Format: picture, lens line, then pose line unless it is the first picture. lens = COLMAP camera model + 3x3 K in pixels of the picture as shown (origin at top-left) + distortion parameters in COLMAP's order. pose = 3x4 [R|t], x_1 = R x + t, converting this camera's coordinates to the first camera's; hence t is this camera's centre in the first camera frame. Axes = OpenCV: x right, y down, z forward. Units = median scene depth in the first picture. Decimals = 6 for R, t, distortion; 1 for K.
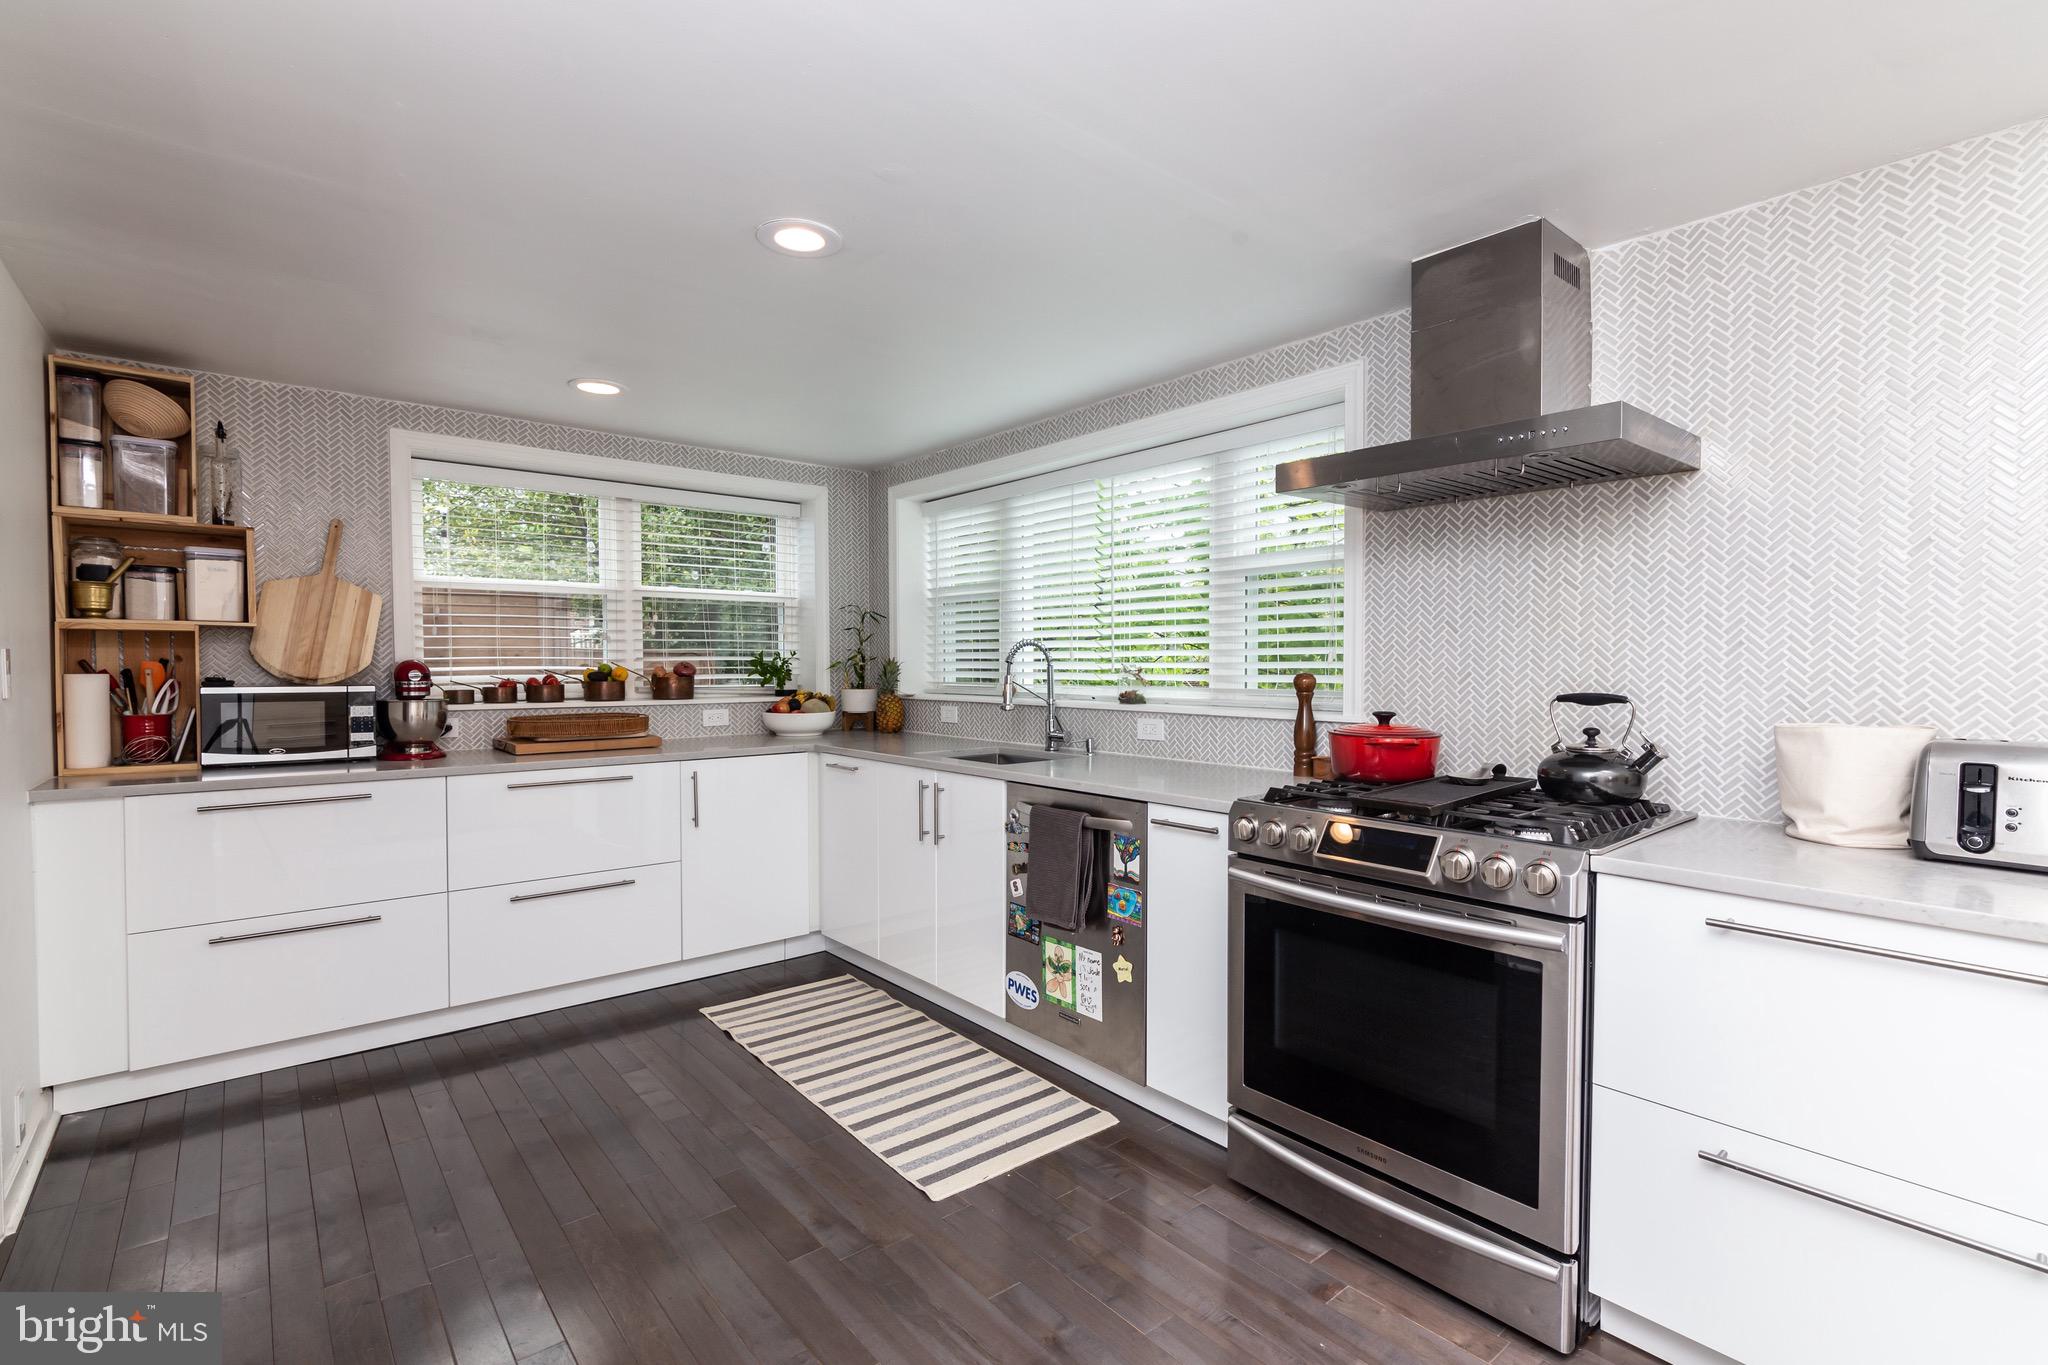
lens RADIAL K [[935.3, 0, 1014.7], [0, 935.3, 679.5], [0, 0, 1]] dist [0.000241, -0.001374]
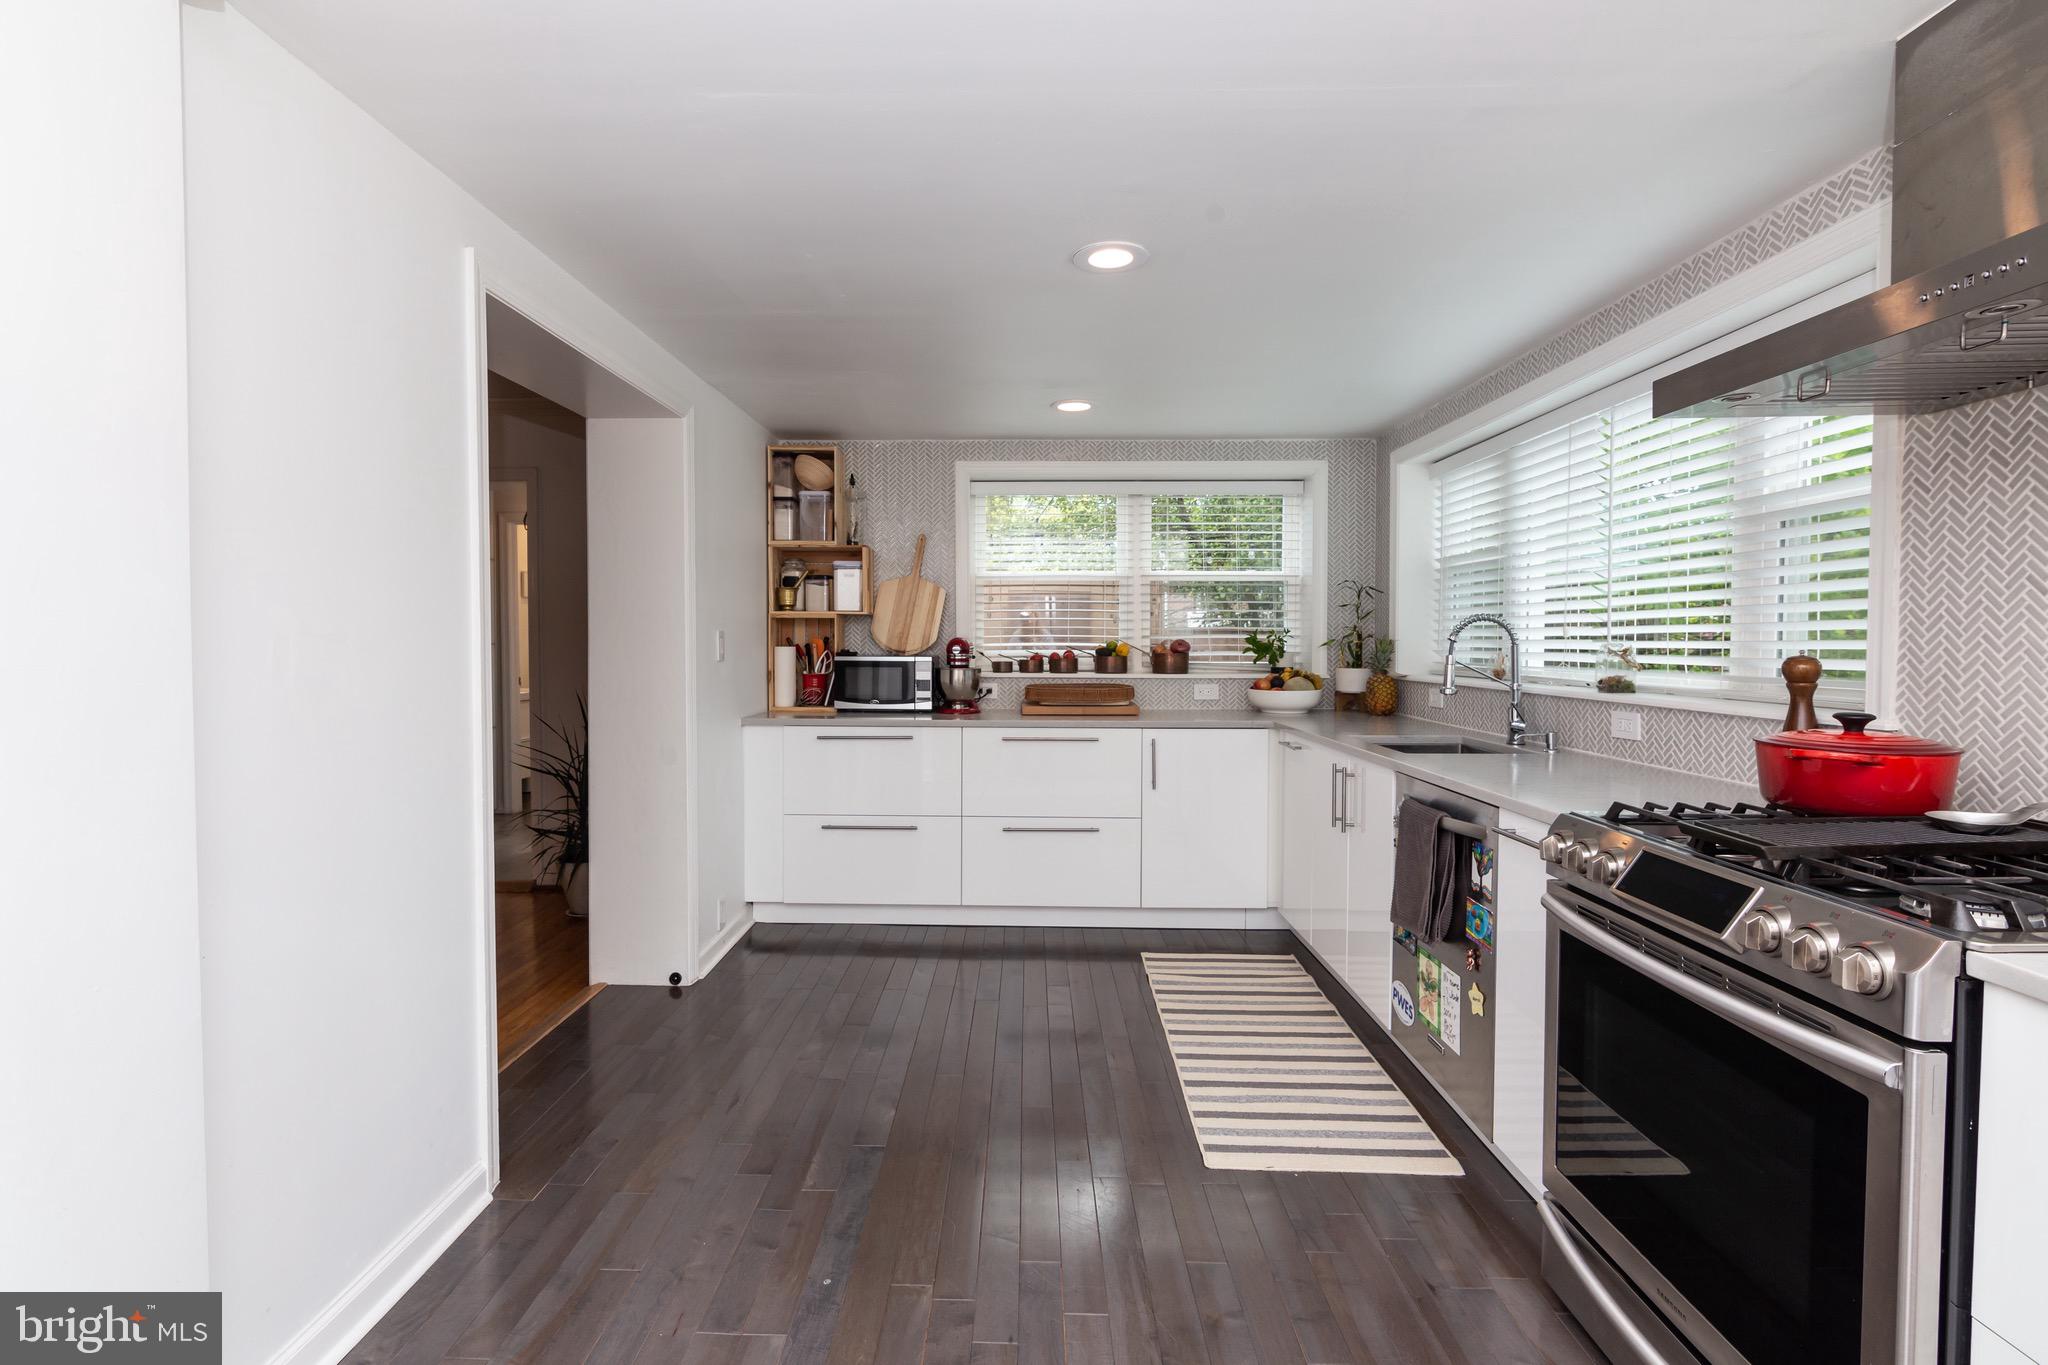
lens RADIAL K [[935.3, 0, 983.5], [0, 935.3, 660.8], [0, 0, 1]] dist [0.000241, -0.001374]
pose [[0.746422, 0.016256, -0.665274, 0.291480], [-0.014121, 0.999863, 0.008588, -0.000338], [0.665323, 0.002984, 0.746550, 0.053242]]
